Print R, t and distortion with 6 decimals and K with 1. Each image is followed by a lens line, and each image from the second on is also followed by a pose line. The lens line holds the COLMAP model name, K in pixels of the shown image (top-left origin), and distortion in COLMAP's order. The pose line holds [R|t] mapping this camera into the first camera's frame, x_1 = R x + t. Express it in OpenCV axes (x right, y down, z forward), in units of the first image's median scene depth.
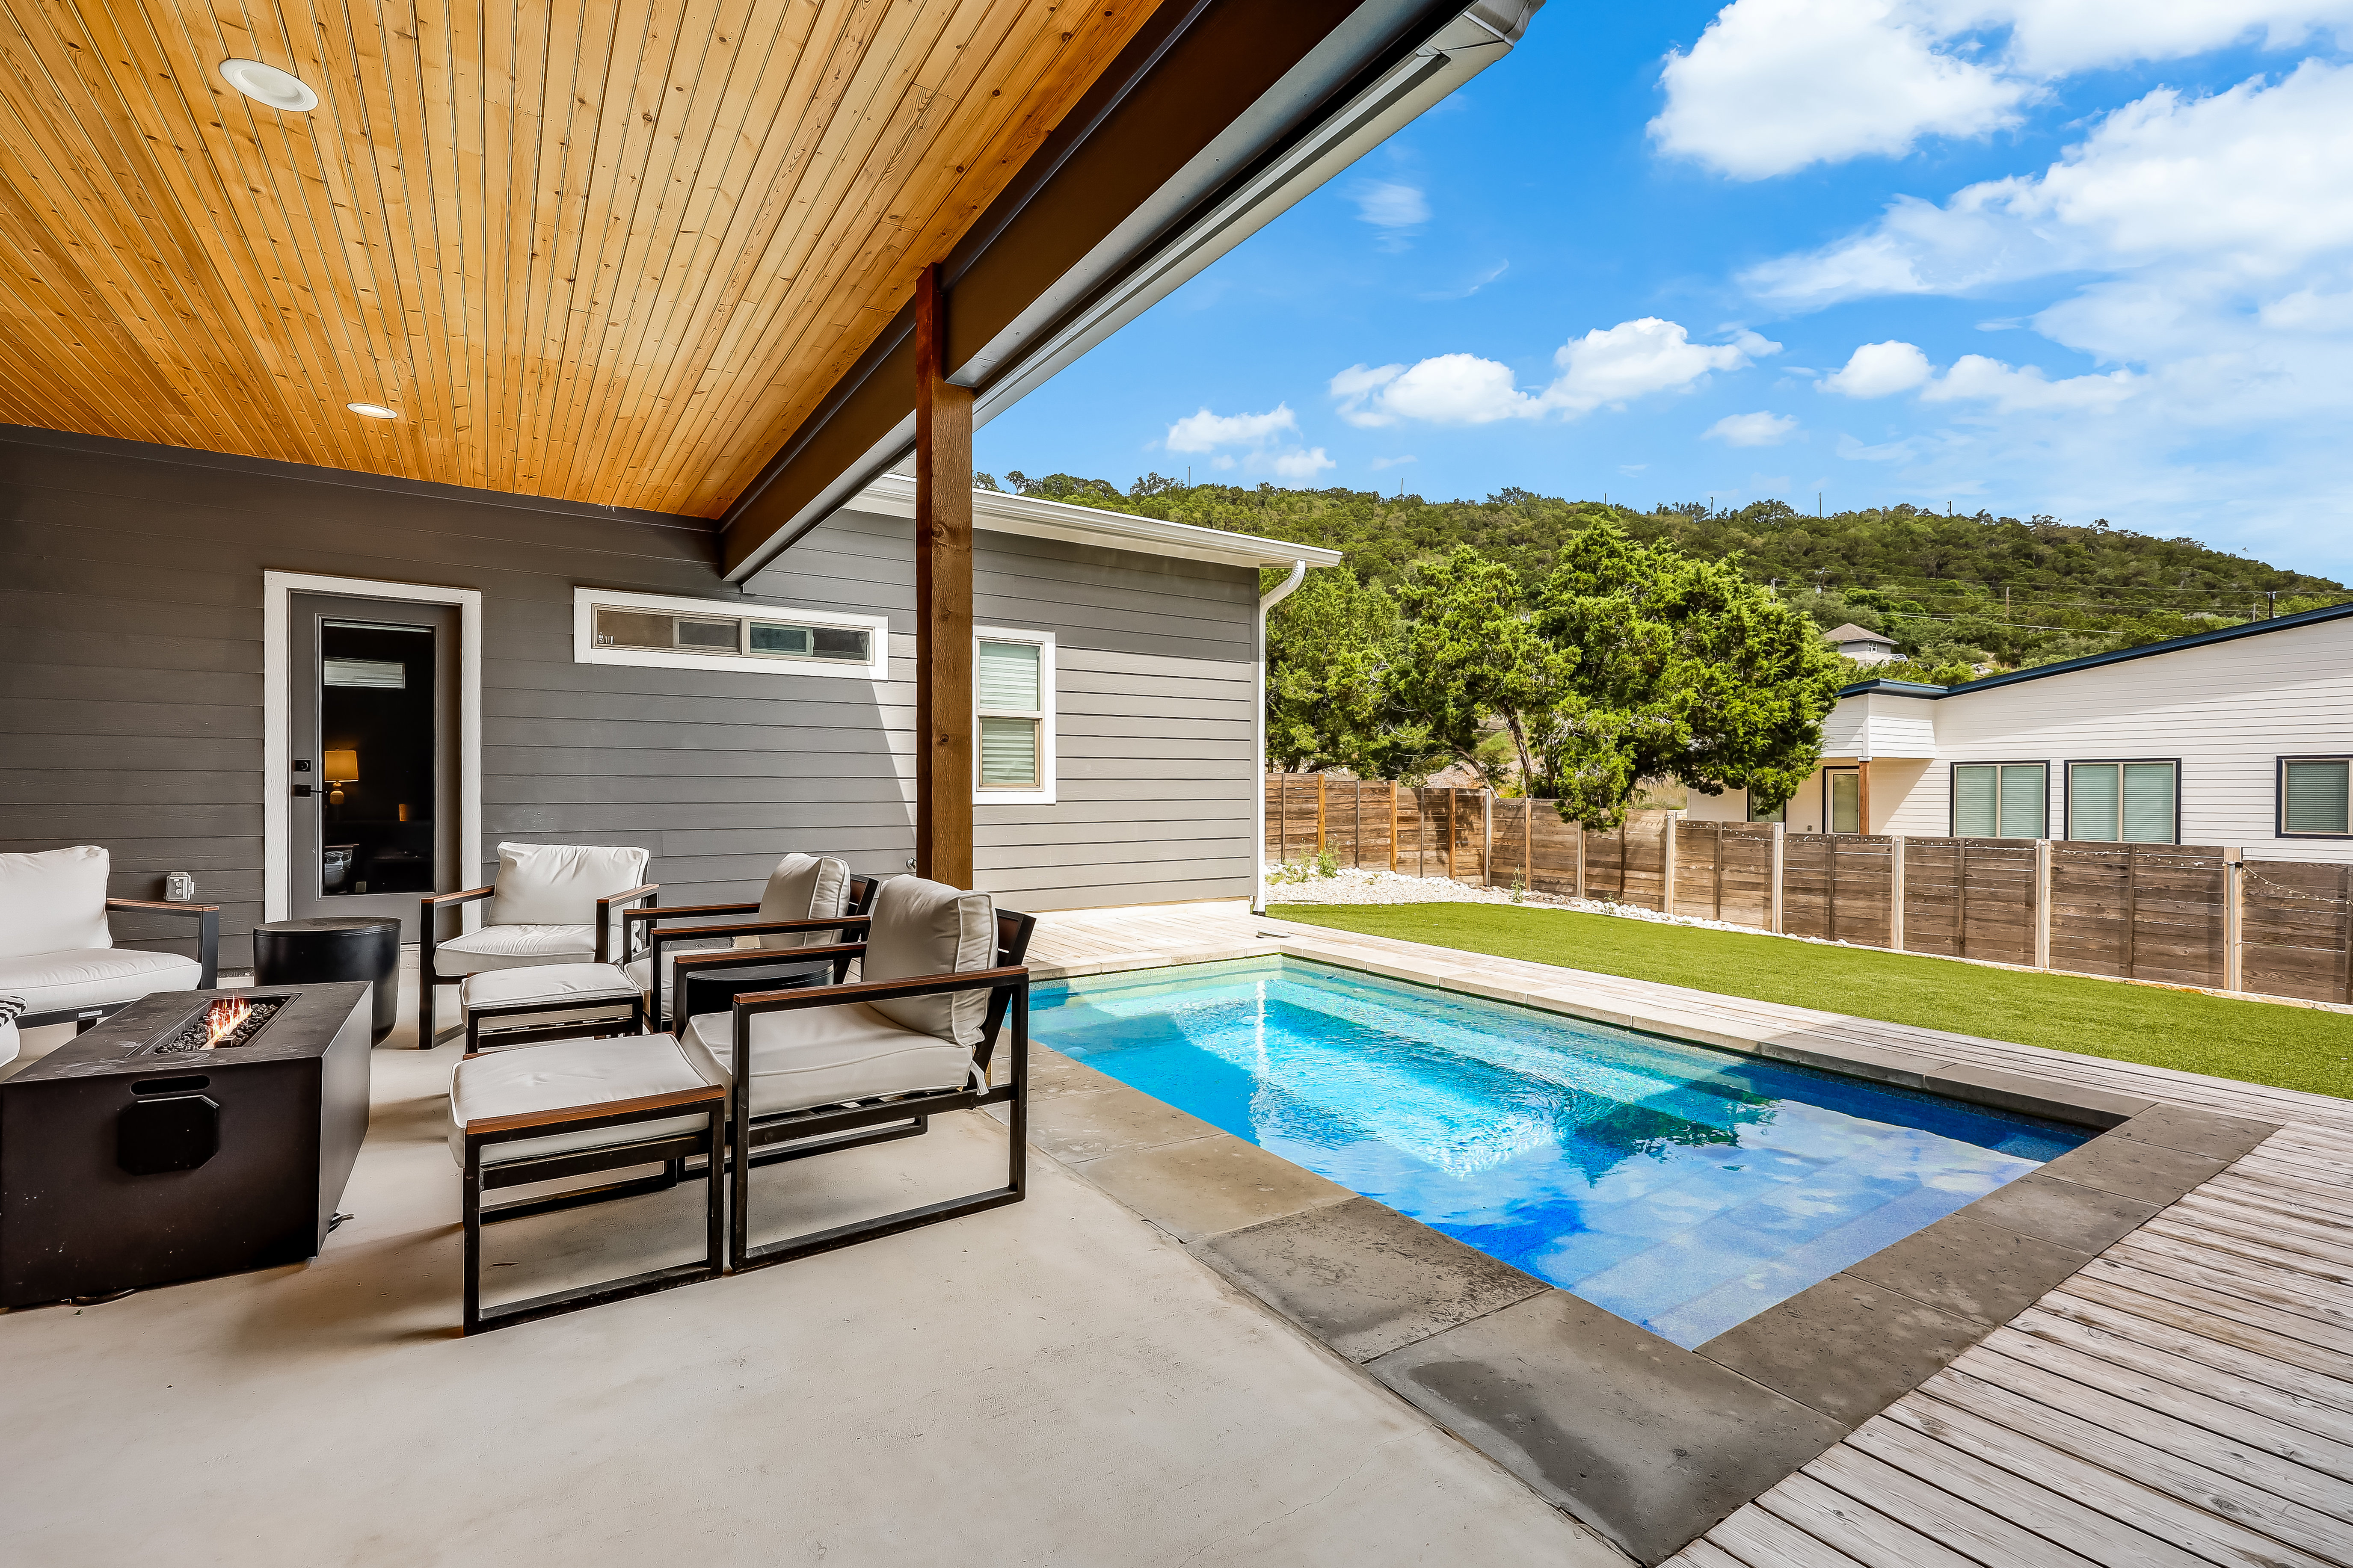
lens RADIAL K [[1040.9, 0, 1134.8], [0, 1040.9, 788.5], [0, 0, 1]] dist [-0.003702, -0.000319]
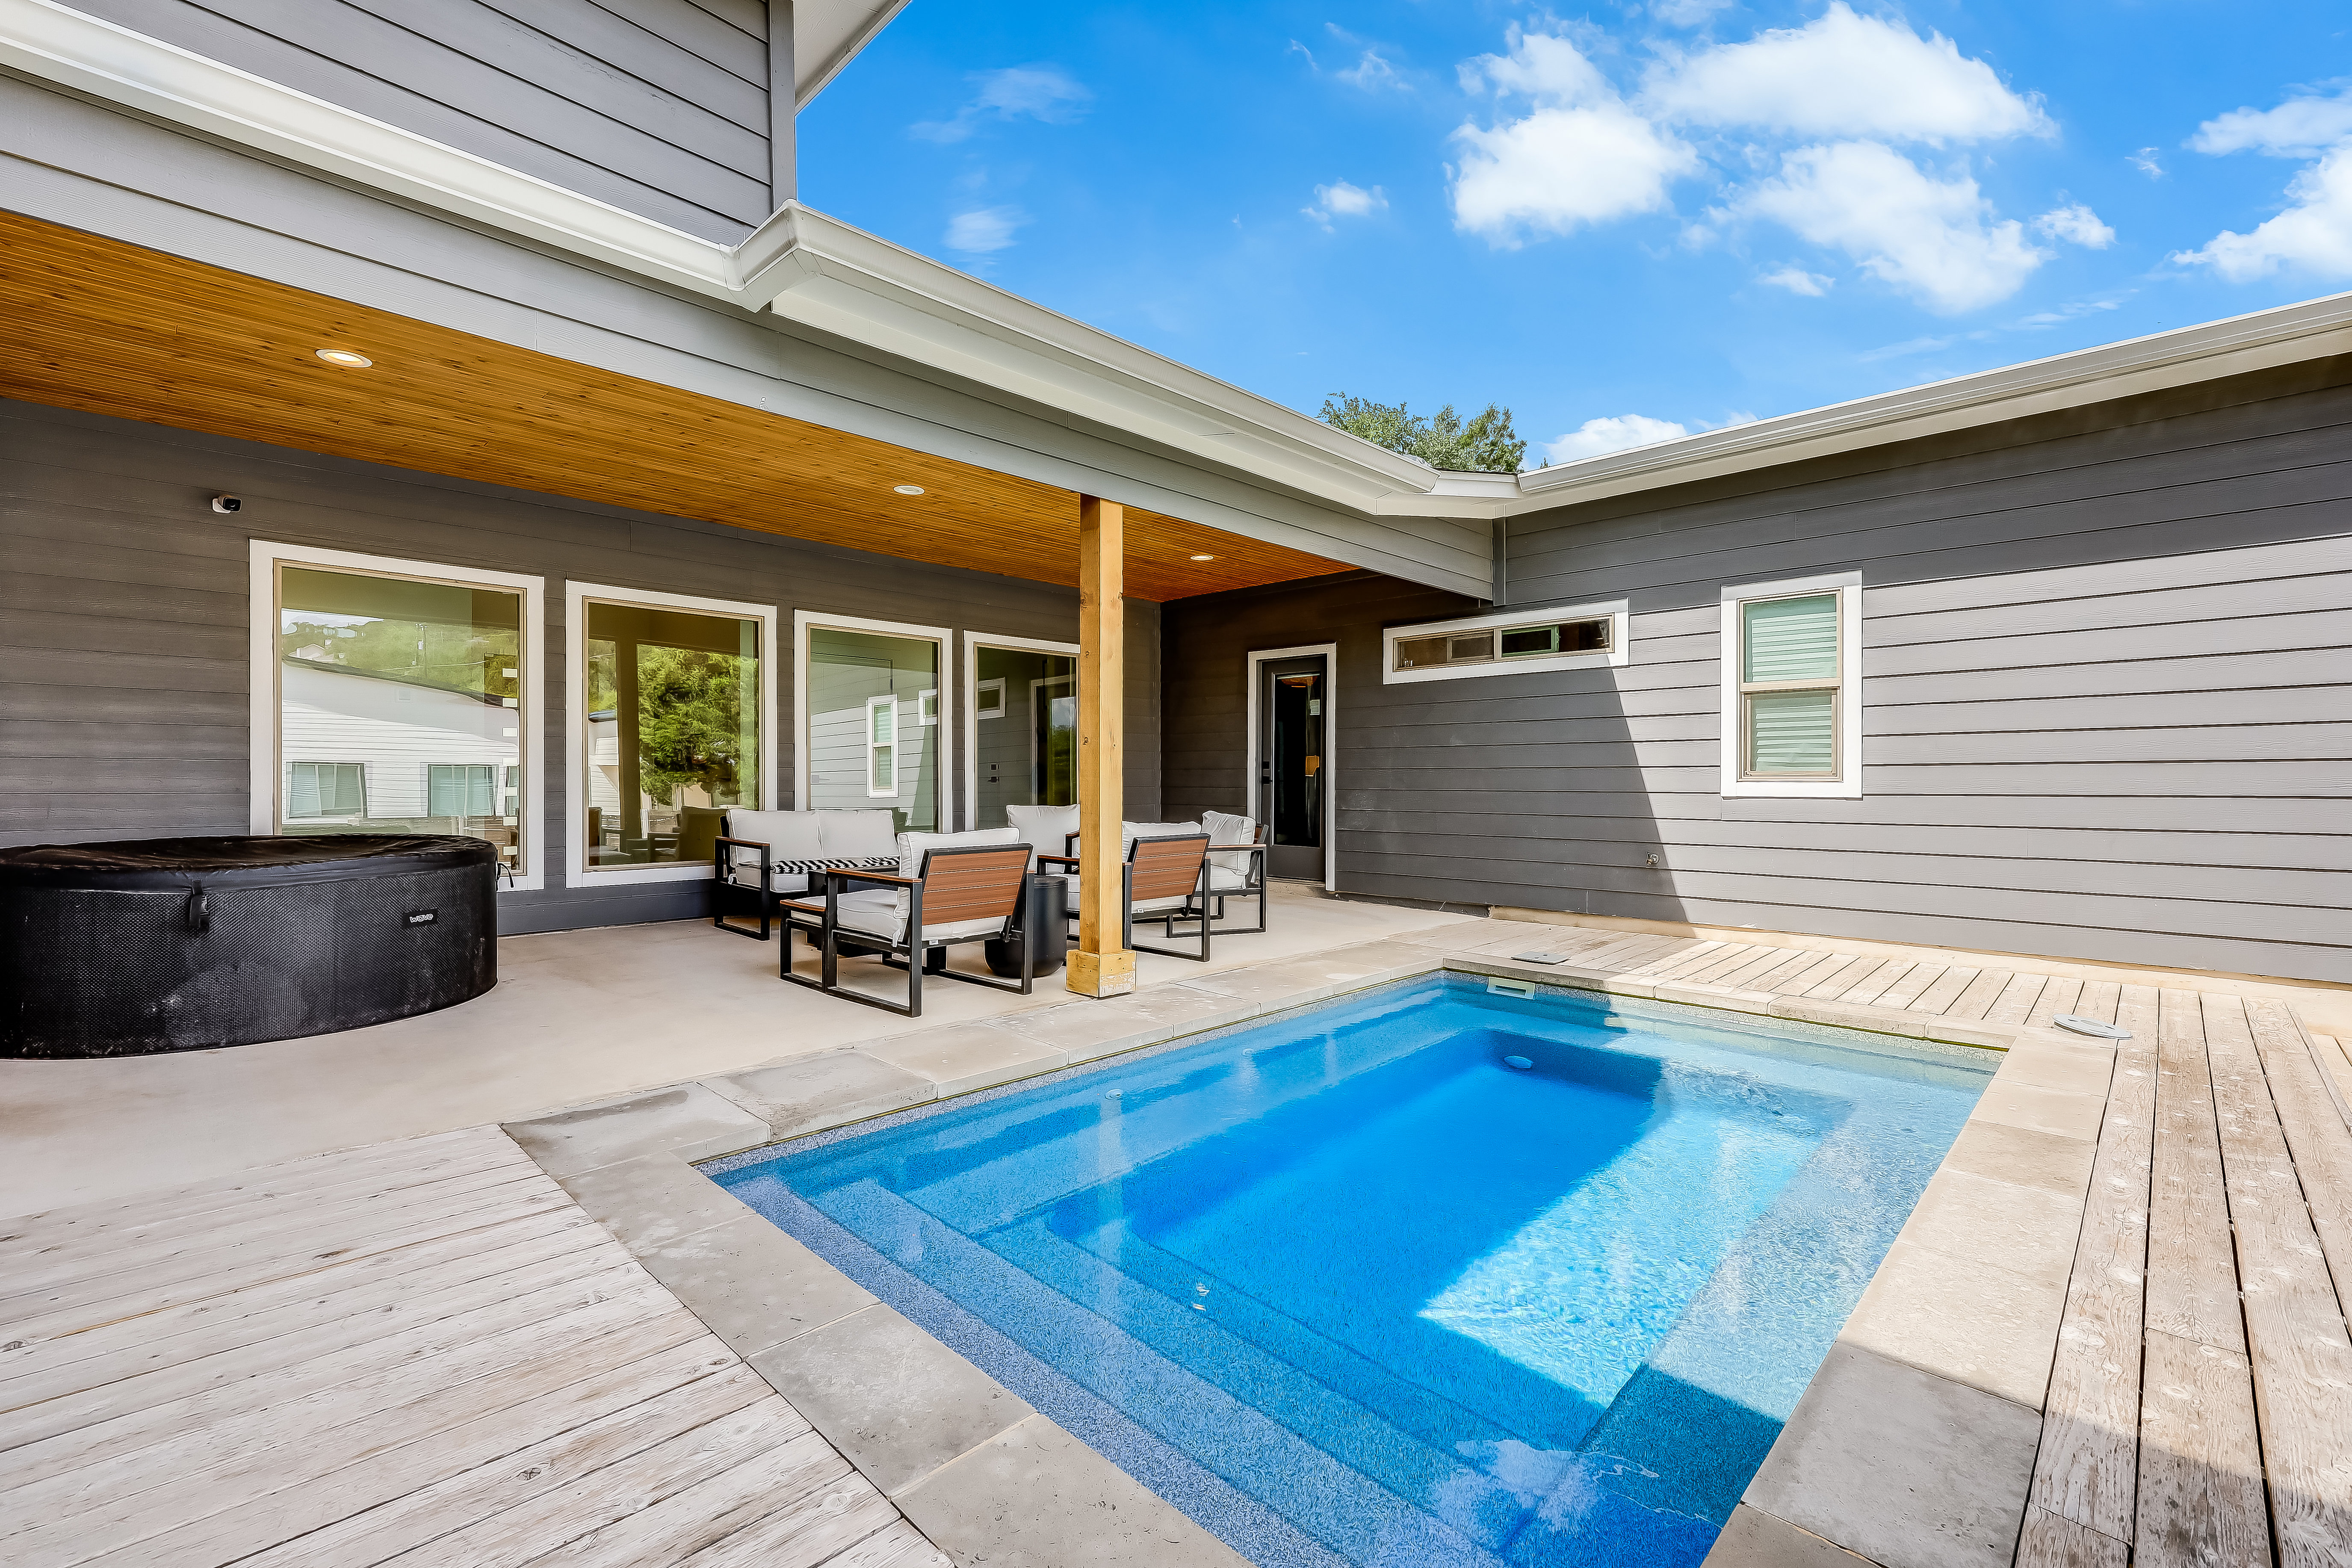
lens RADIAL K [[1006.9, 0, 1164.3], [0, 1006.9, 782.3], [0, 0, 1]] dist [0.001409, 0.001109]
pose [[0.224296, 0.000115, -0.974521, 0.693899], [-0.001086, 0.999999, -0.000132, 0.005698], [0.974520, 0.001088, 0.224296, 0.453436]]
